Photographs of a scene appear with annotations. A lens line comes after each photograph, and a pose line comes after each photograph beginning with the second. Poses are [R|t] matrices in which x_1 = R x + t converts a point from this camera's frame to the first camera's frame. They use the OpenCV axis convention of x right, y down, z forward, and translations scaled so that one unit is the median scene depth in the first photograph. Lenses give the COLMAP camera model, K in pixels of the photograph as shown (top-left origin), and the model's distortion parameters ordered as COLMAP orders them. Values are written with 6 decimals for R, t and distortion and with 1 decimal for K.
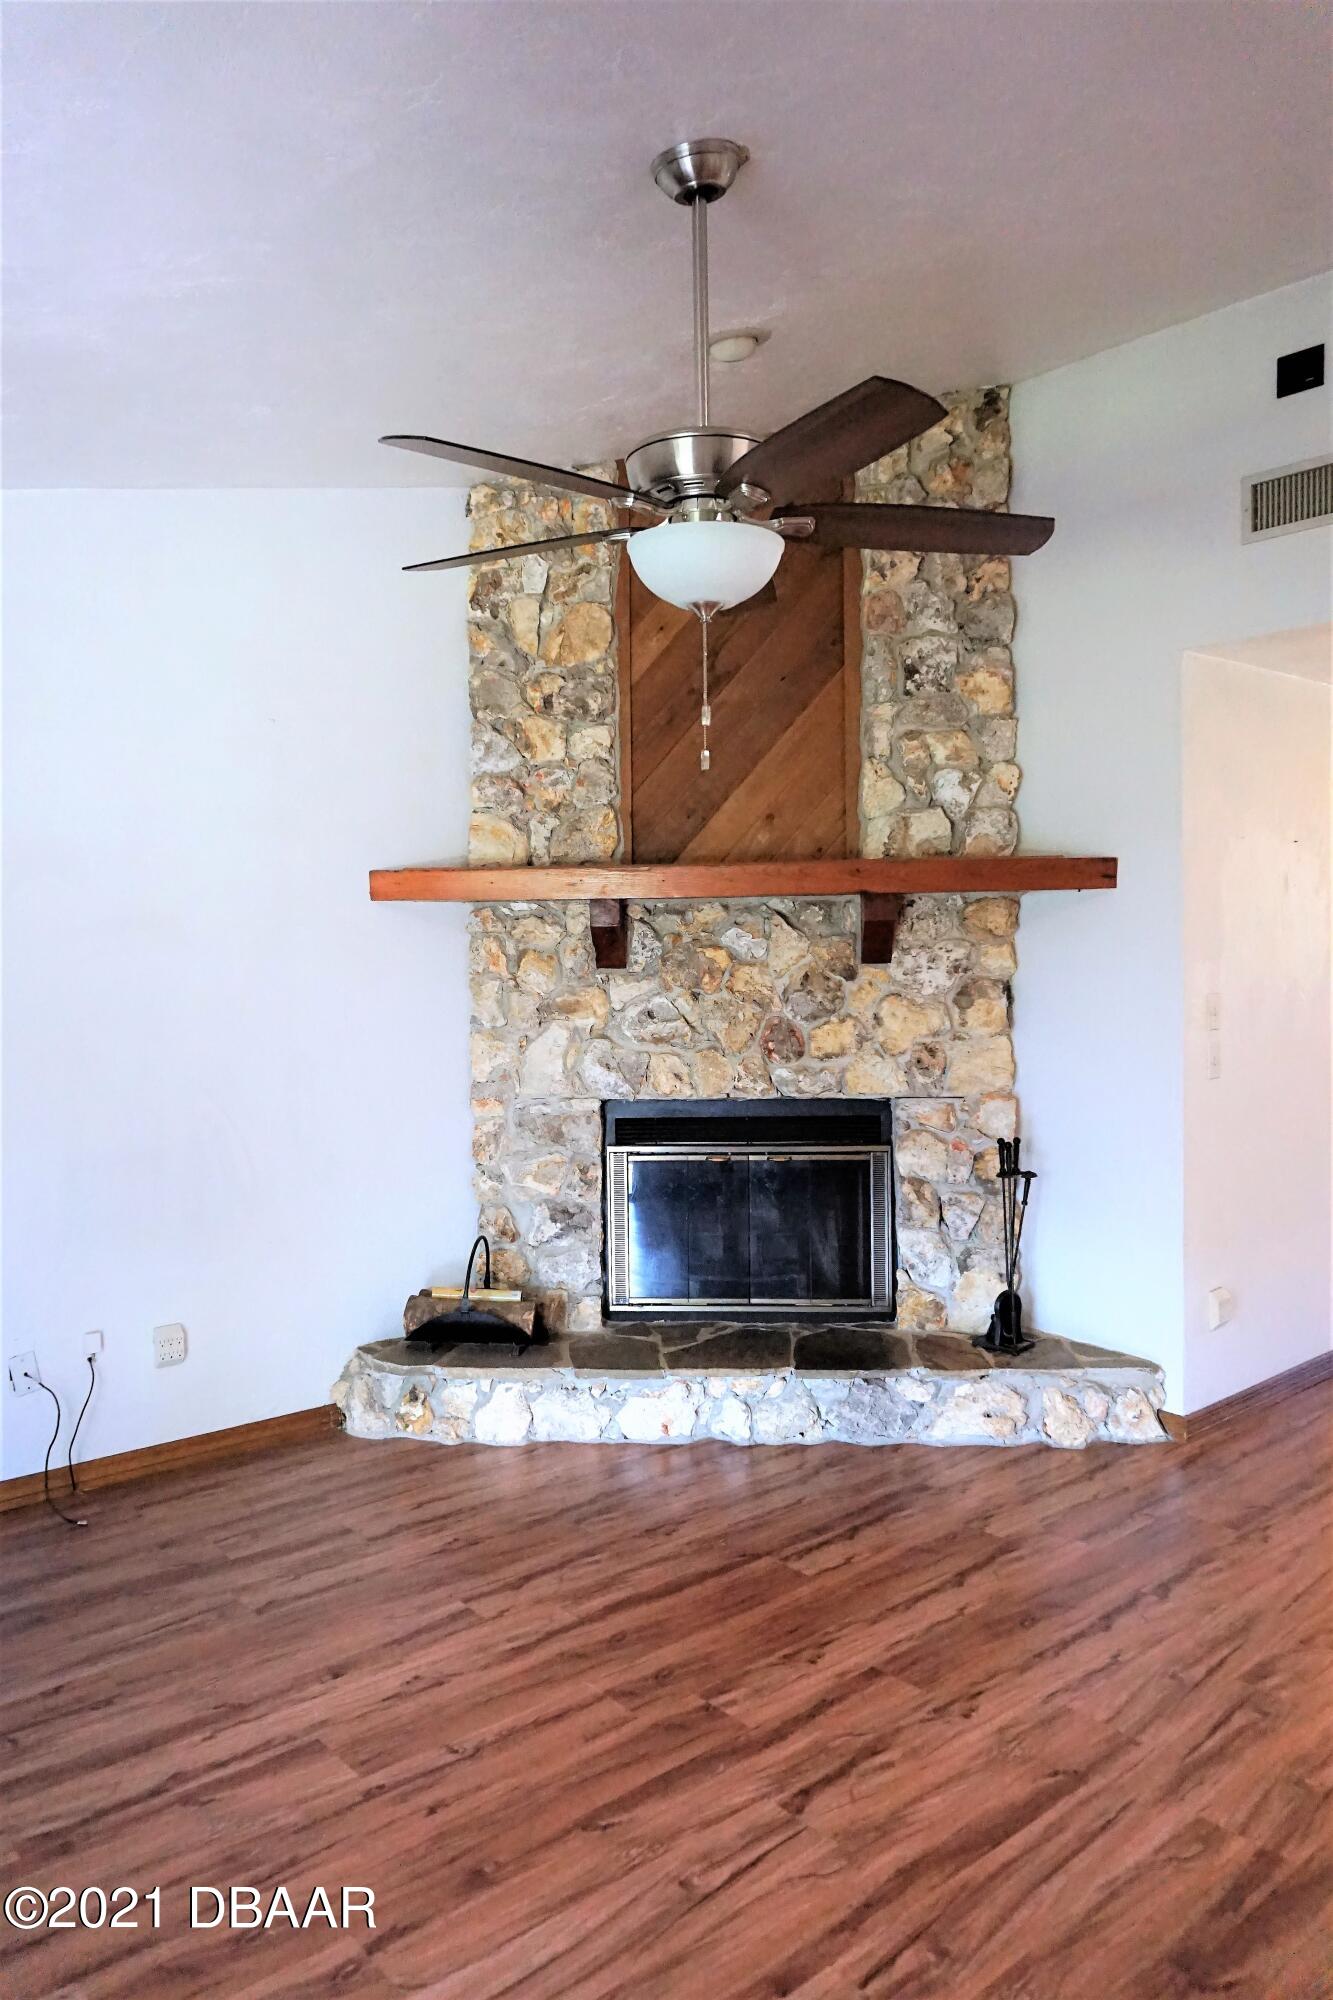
lens RADIAL K [[1340.5, 0, 669.7], [0, 1340.5, 997.9], [0, 0, 1]] dist [-0.049612, 0.039076]
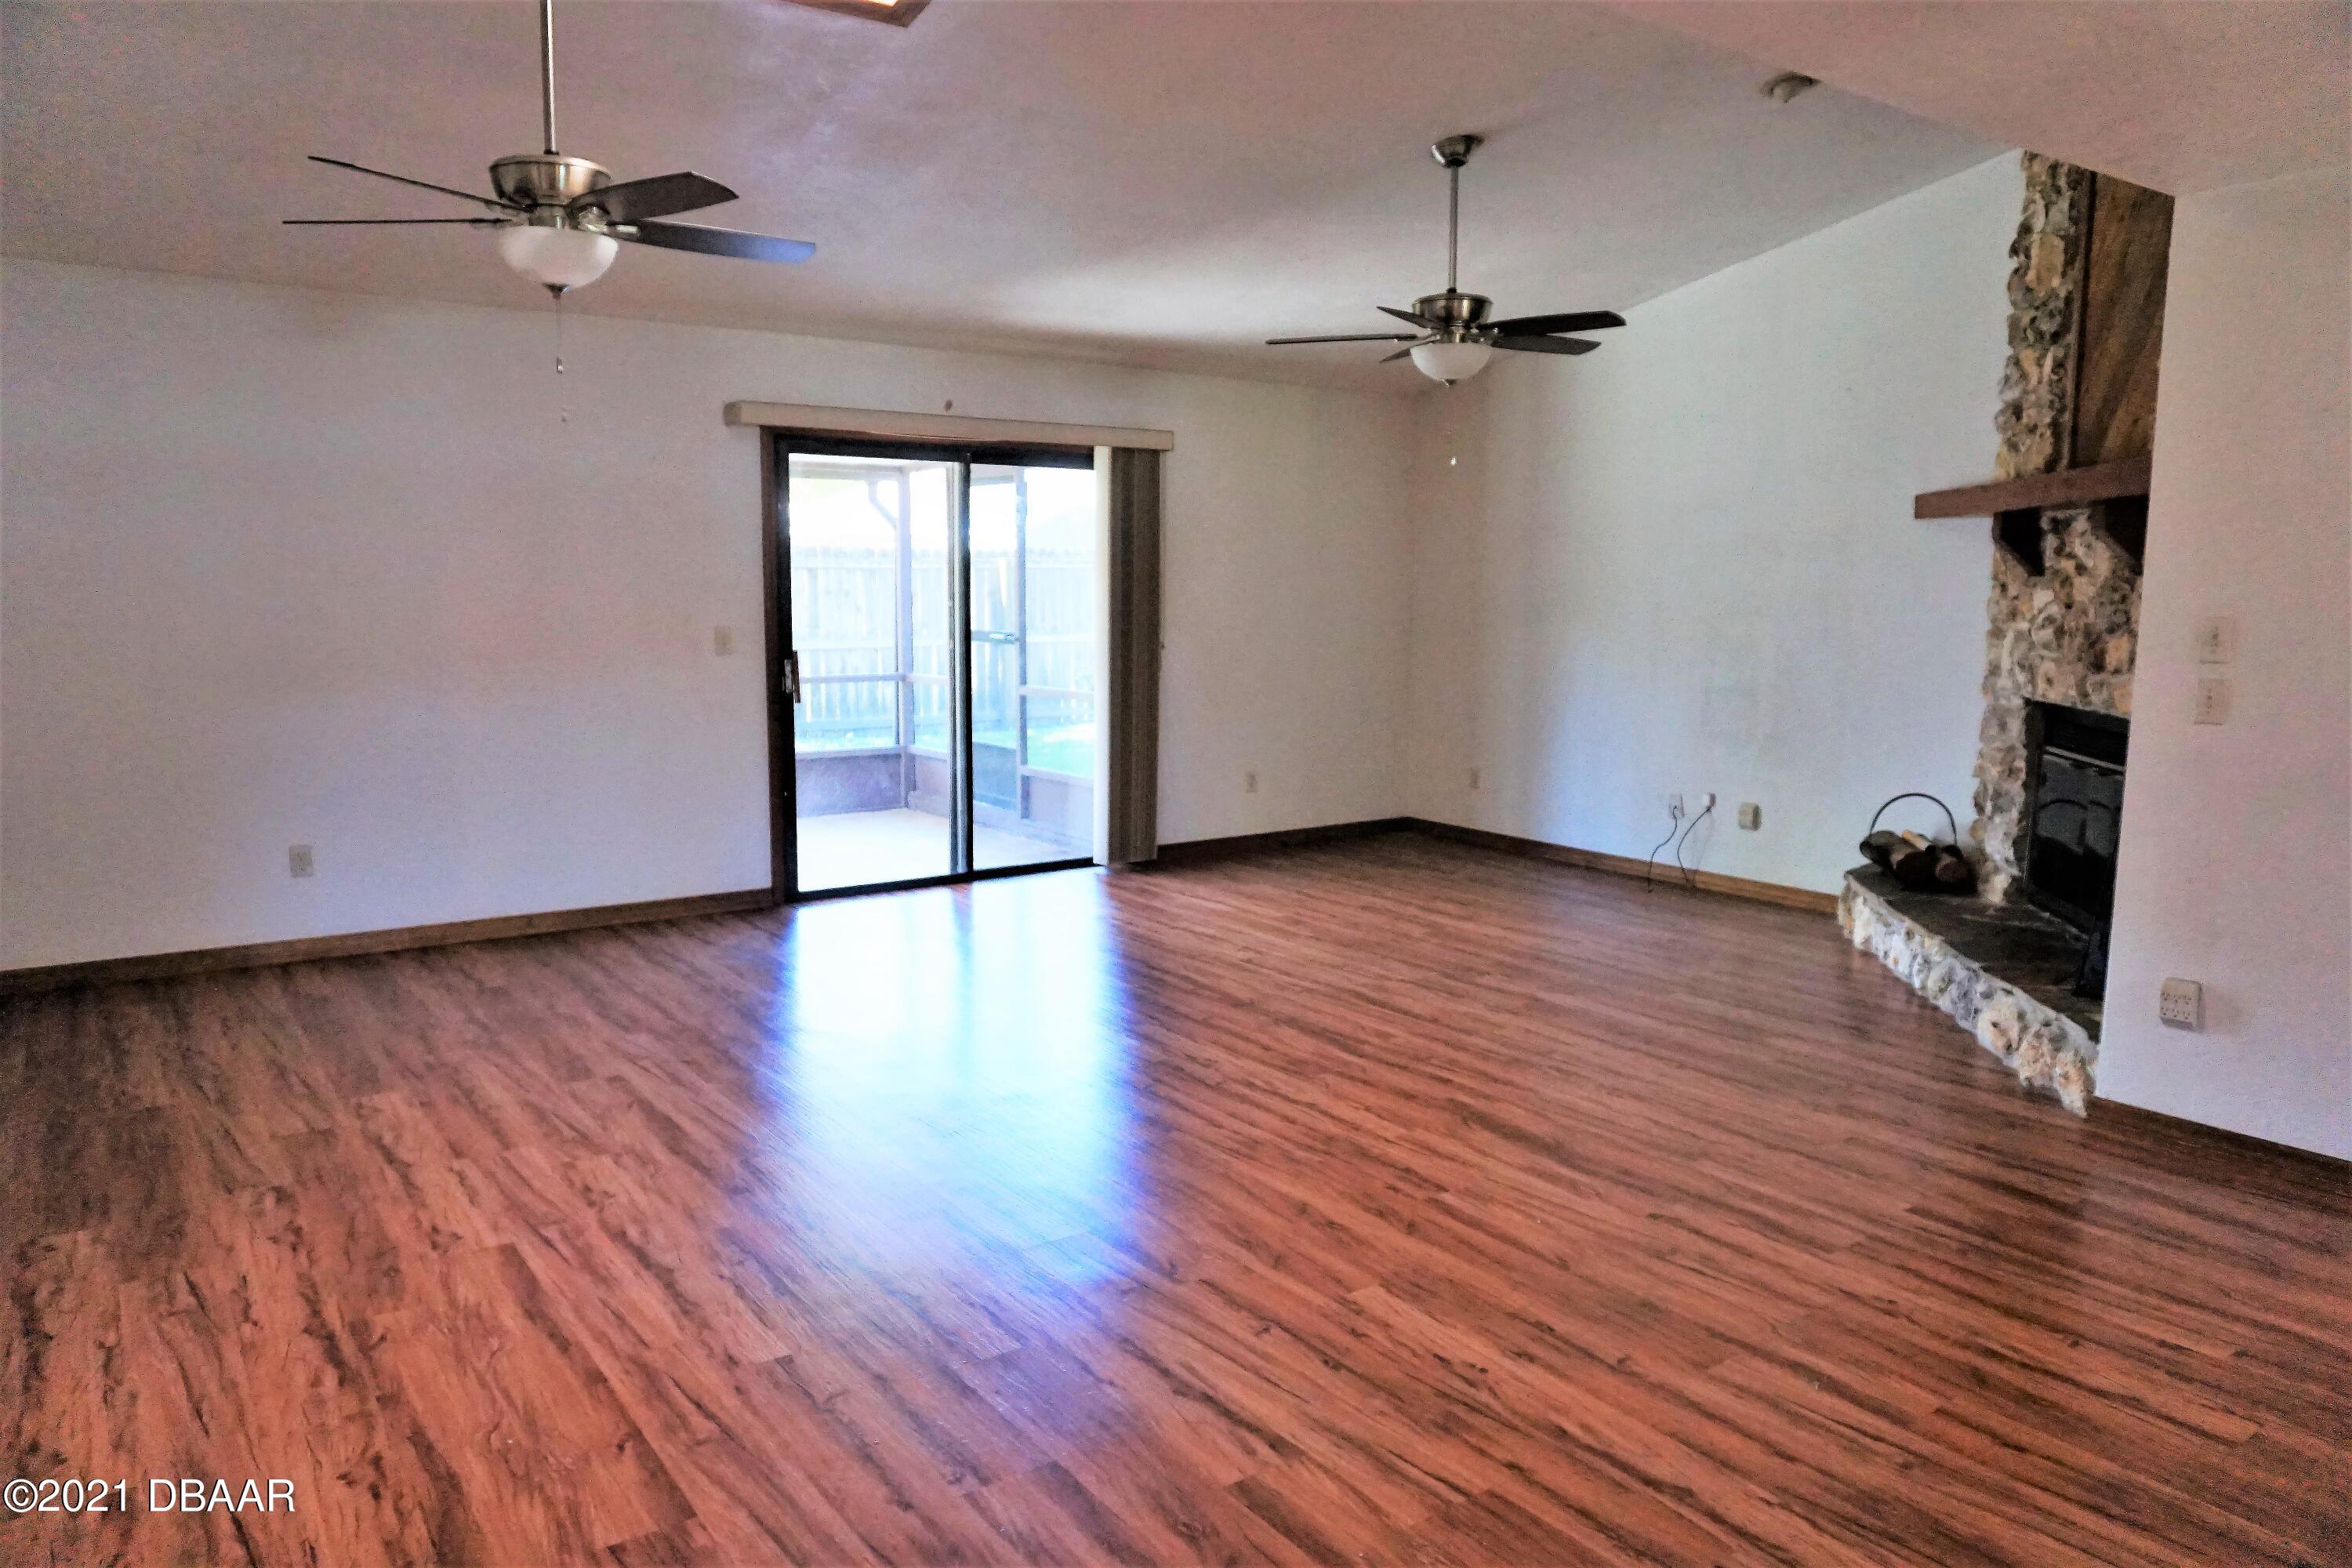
lens RADIAL K [[1576.5, 0, 1179.4], [0, 1576.5, 773.8], [0, 0, 1]] dist [-0.049612, 0.039076]
pose [[-0.083158, 0.131370, -0.987839, 1.451072], [-0.029479, 0.990515, 0.134207, -0.013904], [0.996100, 0.040281, -0.078497, 0.486928]]
